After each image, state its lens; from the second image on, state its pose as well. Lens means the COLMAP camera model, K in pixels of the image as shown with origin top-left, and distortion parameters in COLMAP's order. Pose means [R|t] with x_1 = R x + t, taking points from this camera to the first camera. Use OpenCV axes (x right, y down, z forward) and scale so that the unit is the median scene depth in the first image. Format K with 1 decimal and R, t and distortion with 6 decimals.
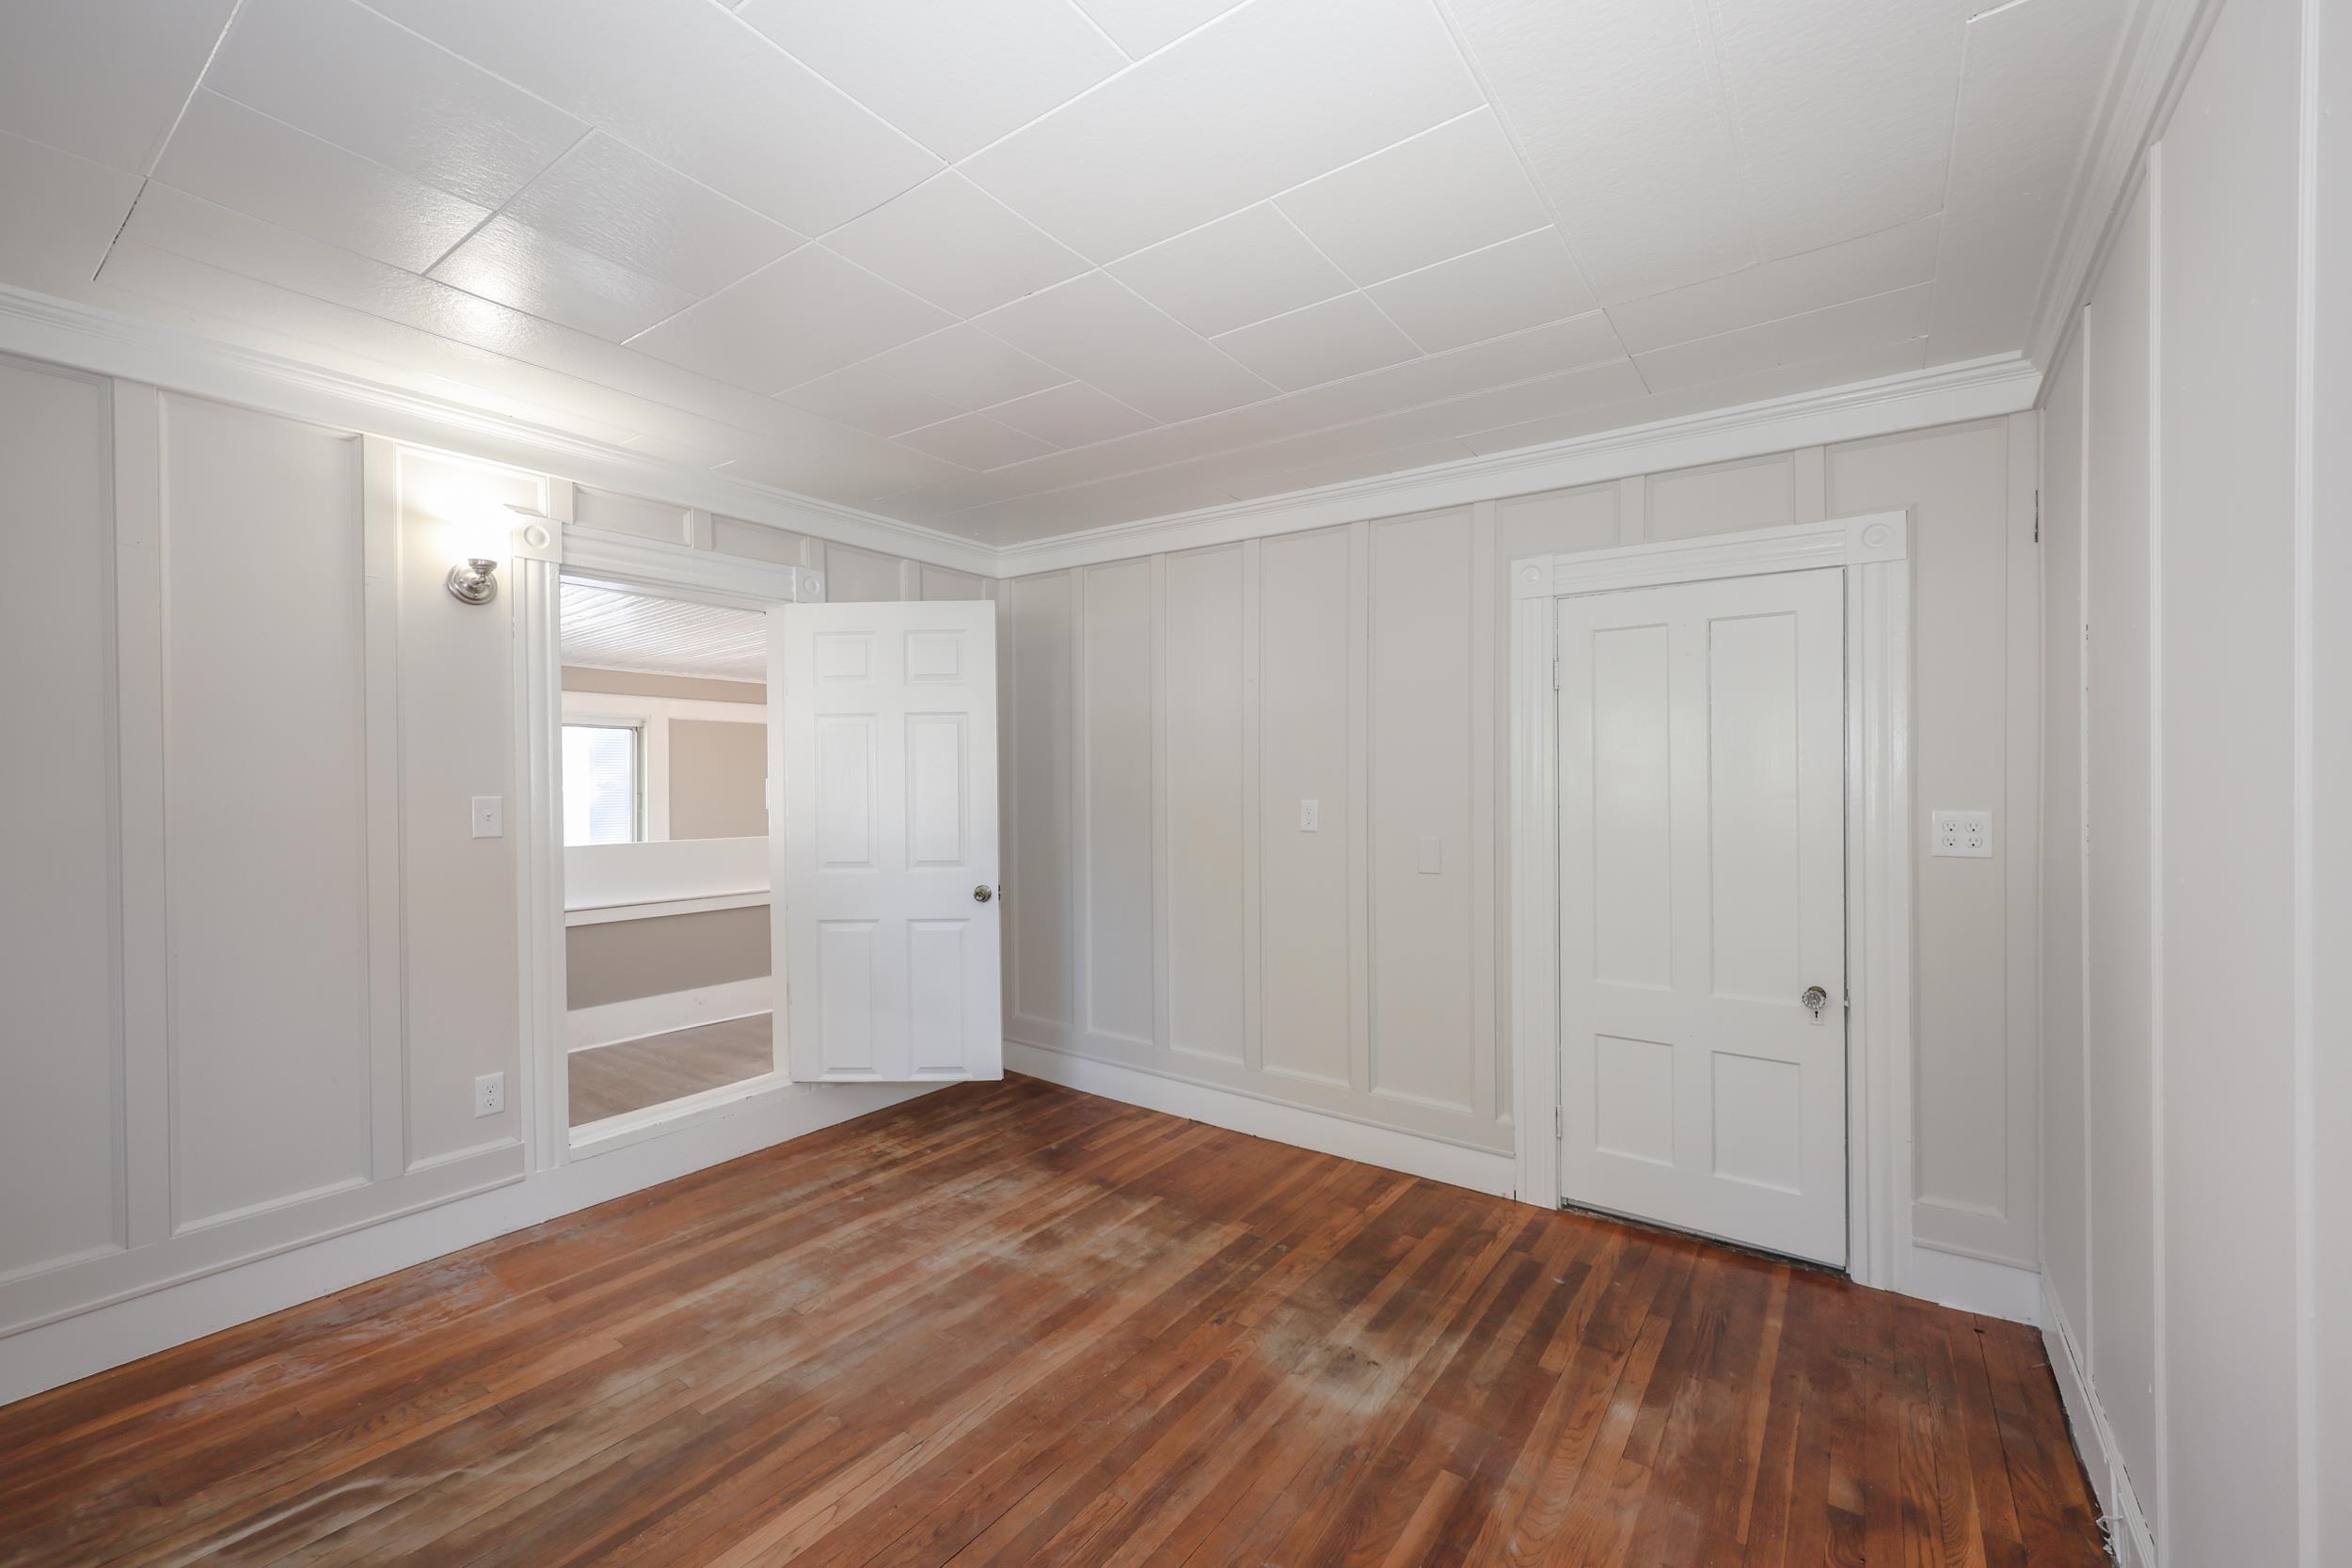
lens RADIAL K [[974.8, 0, 1169.8], [0, 974.8, 791.0], [0, 0, 1]] dist [0.002771, 0.000238]
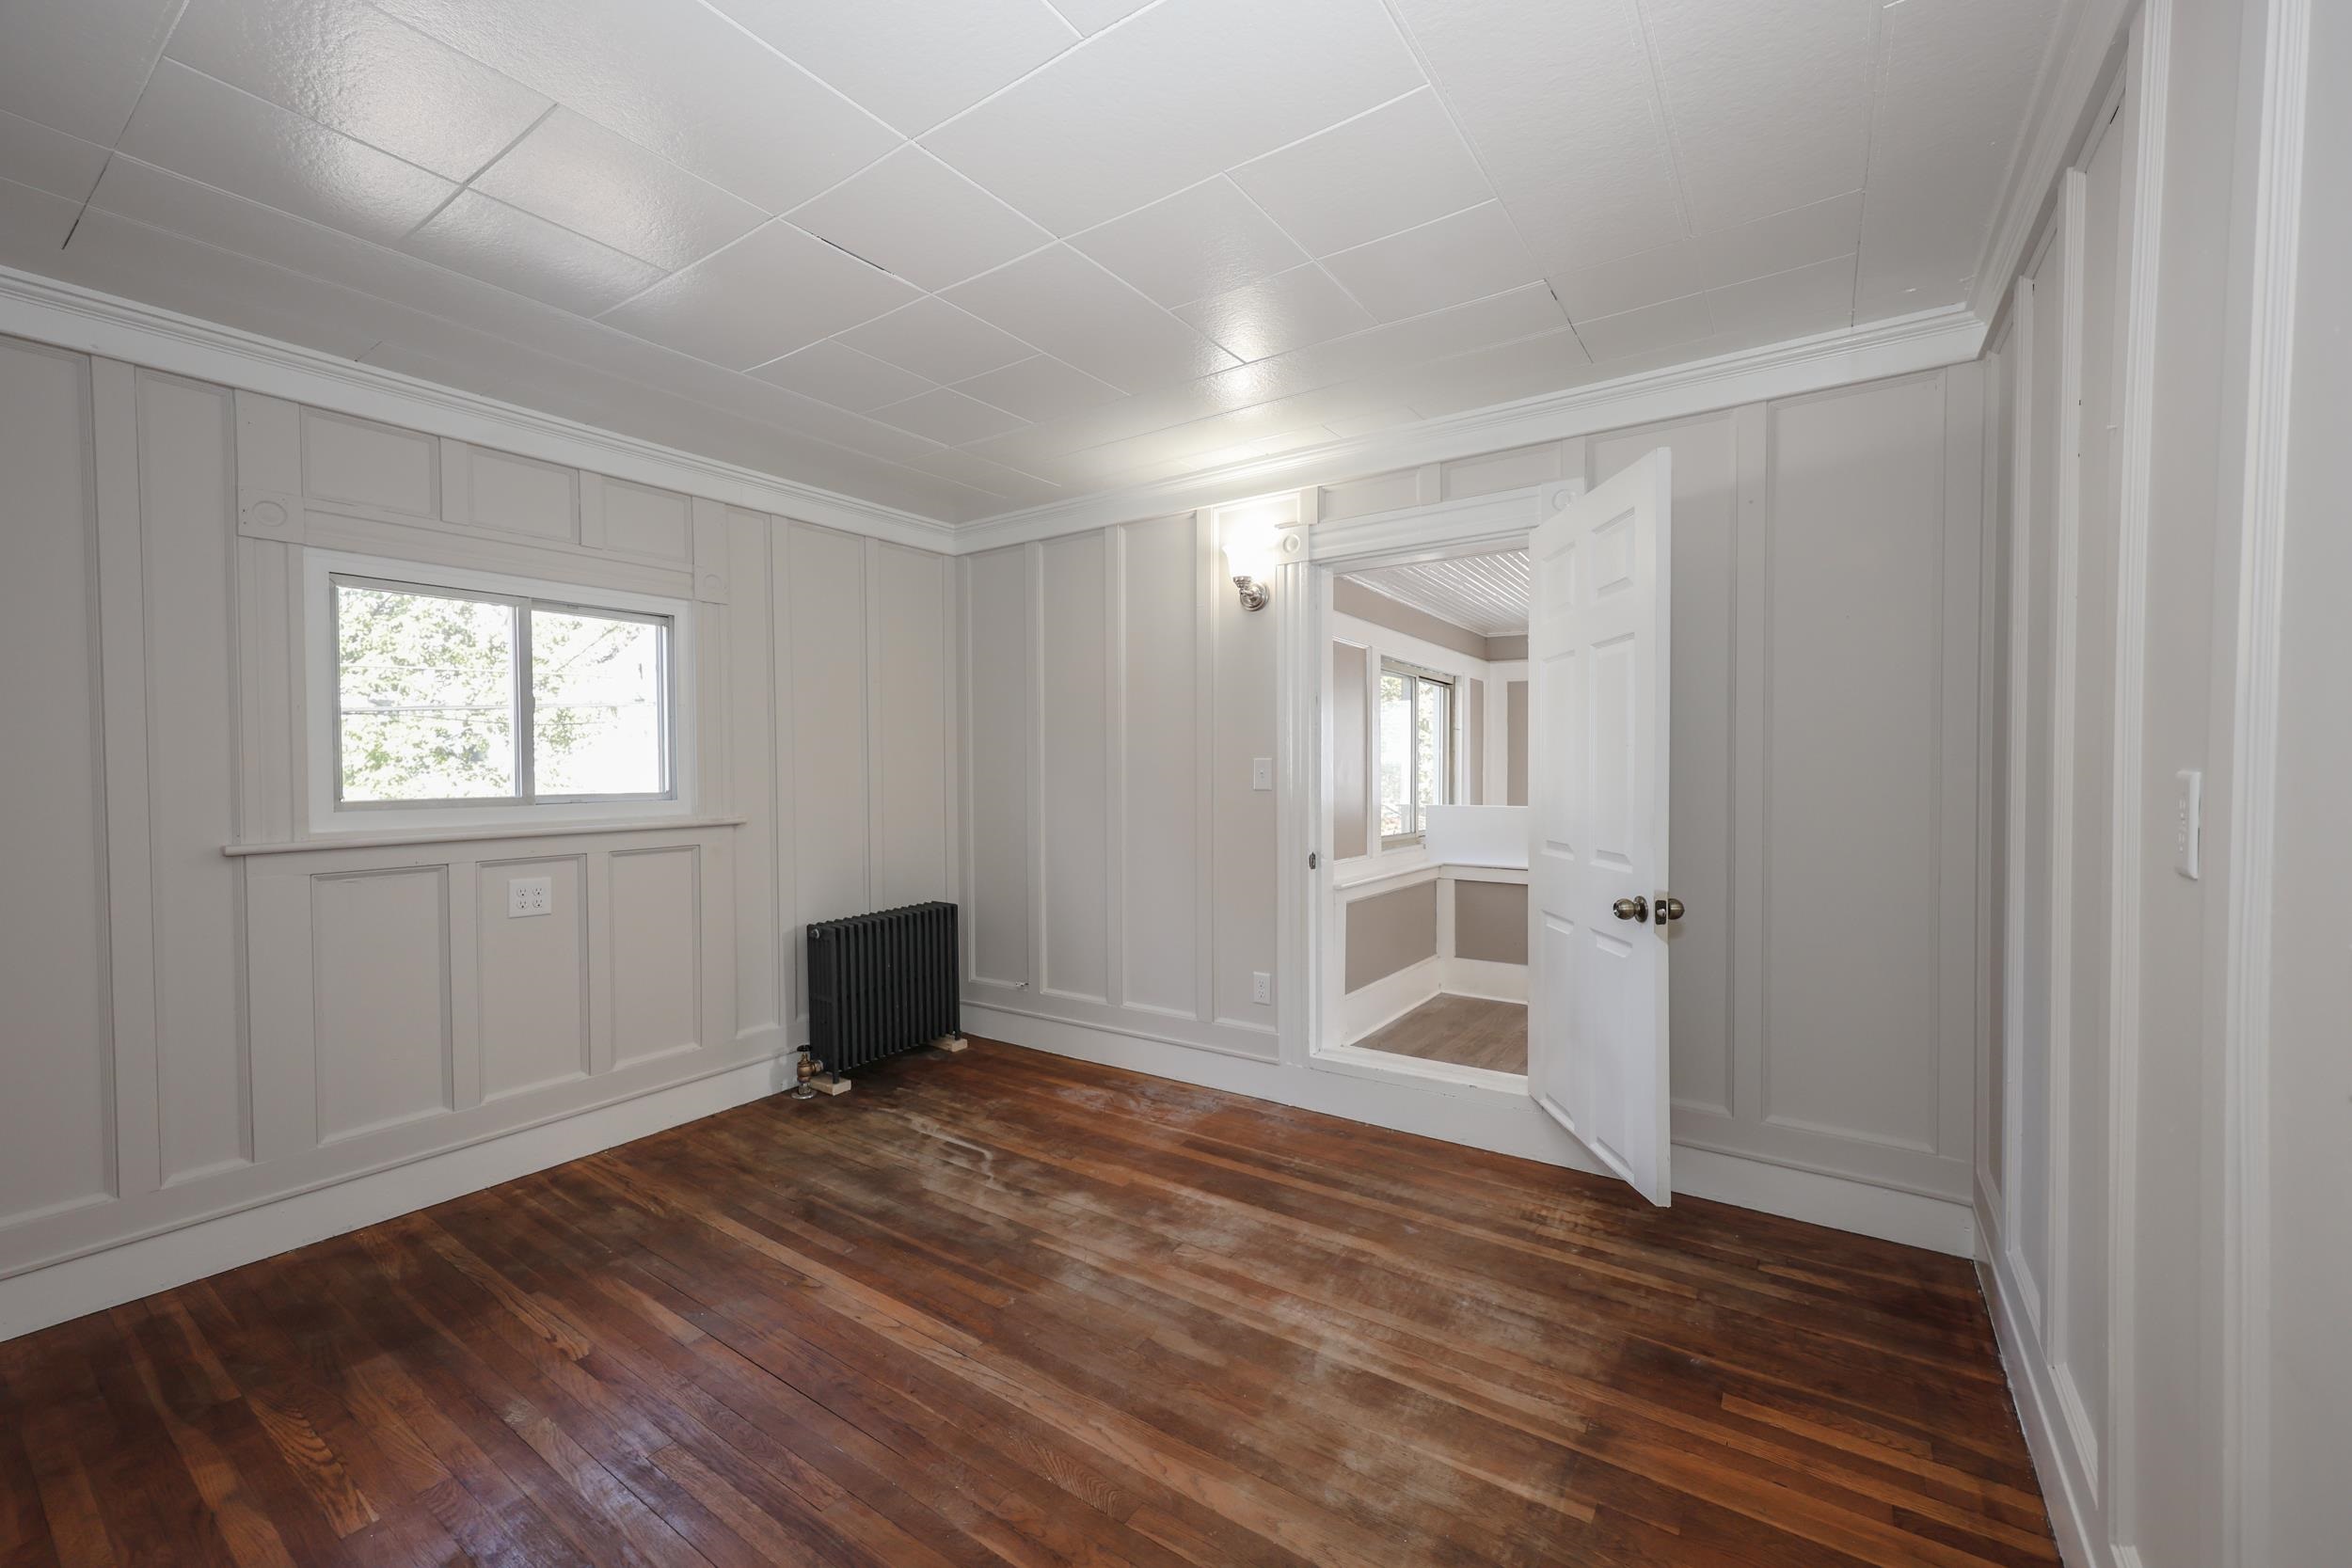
lens RADIAL K [[945.9, 0, 1163.4], [0, 945.9, 781.3], [0, 0, 1]] dist [-0.000589, -0.000091]
pose [[0.012725, 0.024658, -0.999615, 0.578770], [-0.000329, 0.999696, 0.024656, 0.006083], [0.999919, 0.000015, 0.012729, 0.899596]]
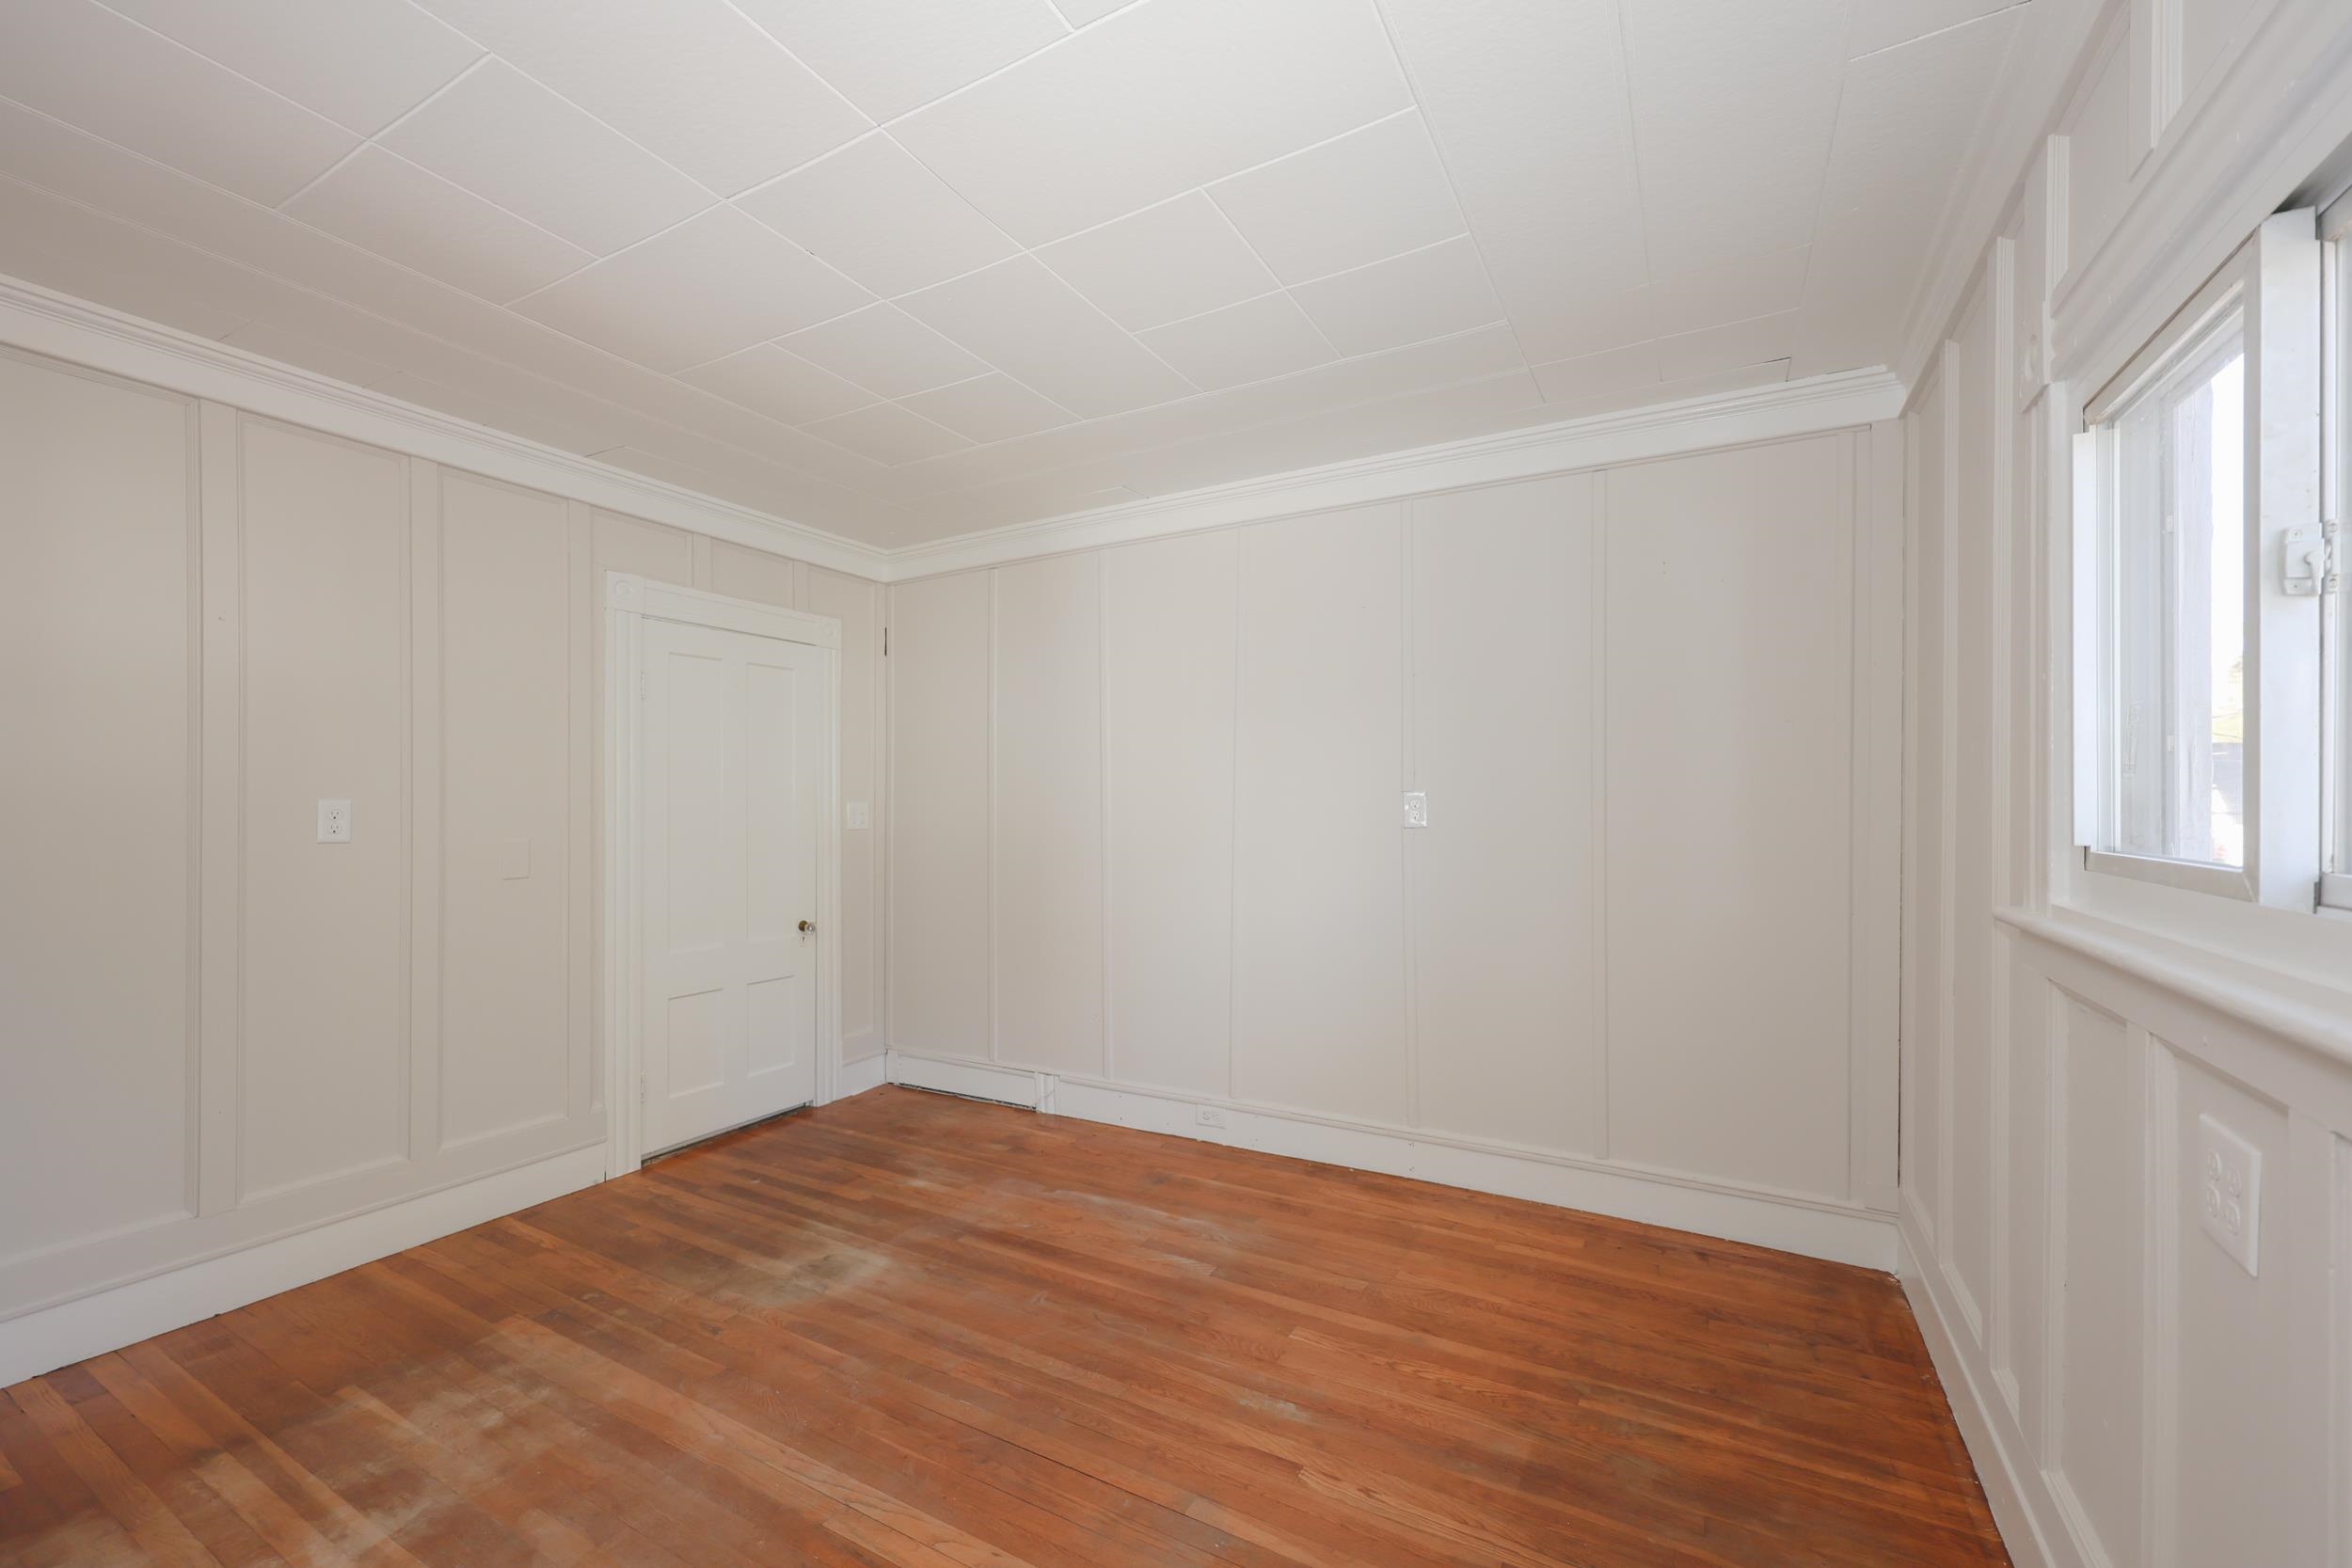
lens RADIAL K [[958.3, 0, 1177.9], [0, 958.3, 794.9], [0, 0, 1]] dist [0.002890, 0.000267]
pose [[-0.114319, 0.004551, 0.993434, -0.870422], [0.010258, 0.999942, -0.003400, 0.017138], [-0.993391, 0.009802, -0.114359, 0.591056]]
